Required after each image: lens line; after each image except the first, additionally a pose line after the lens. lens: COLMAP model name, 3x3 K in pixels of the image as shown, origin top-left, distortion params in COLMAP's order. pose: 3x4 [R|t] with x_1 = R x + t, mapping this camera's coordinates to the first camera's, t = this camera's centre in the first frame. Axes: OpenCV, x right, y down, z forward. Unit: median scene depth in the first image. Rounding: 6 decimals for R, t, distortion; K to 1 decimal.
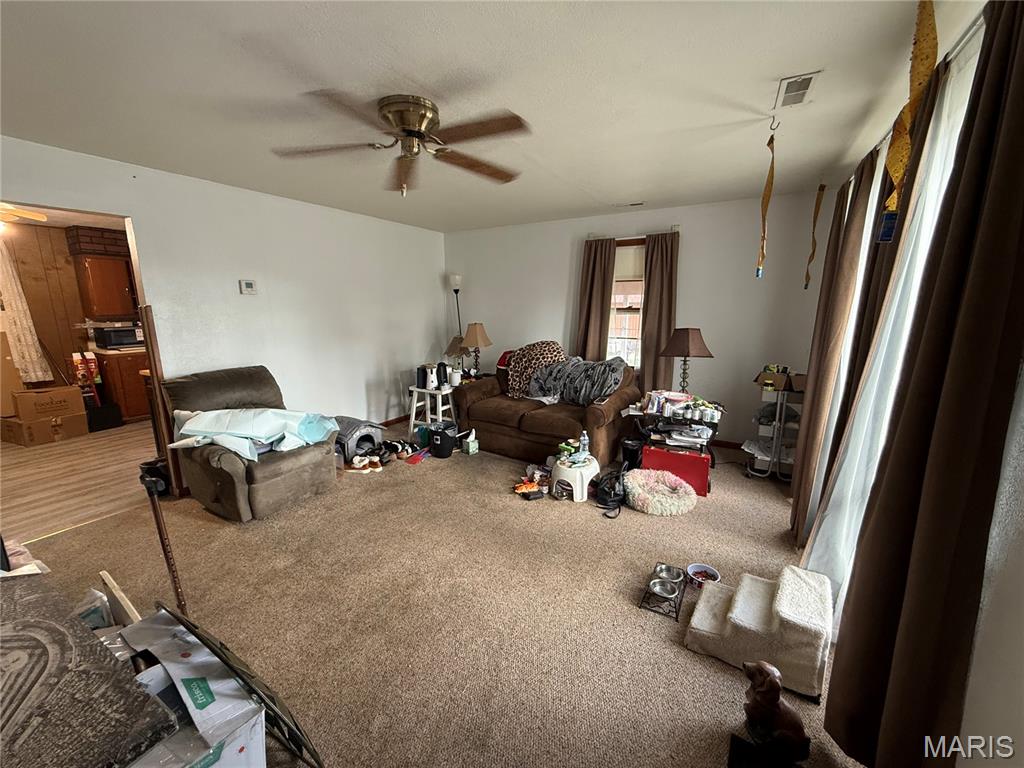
lens RADIAL K [[409.4, 0, 510.8], [0, 409.4, 388.4], [0, 0, 1]] dist [-0.000648, -0.000158]
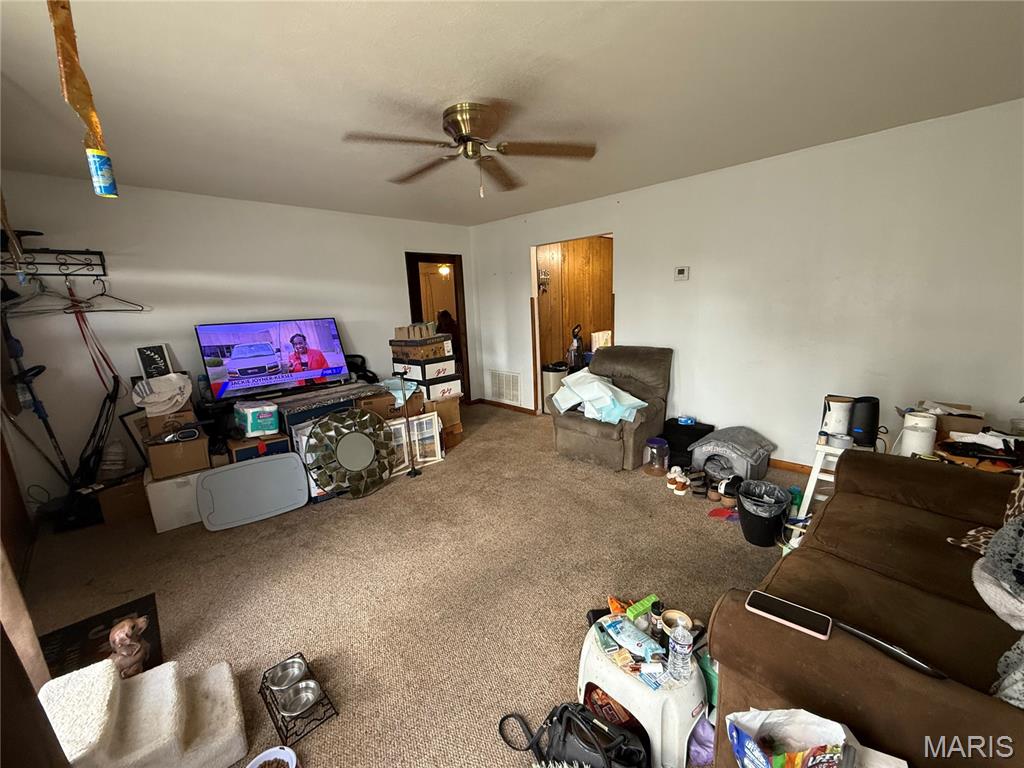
lens RADIAL K [[409.4, 0, 510.8], [0, 409.4, 388.4], [0, 0, 1]] dist [-0.000648, -0.000158]
pose [[-0.245194, 0.216852, -0.944910, 0.600618], [-0.153474, 0.953690, 0.258691, -0.196919], [0.957249, 0.208449, -0.200558, 0.984104]]
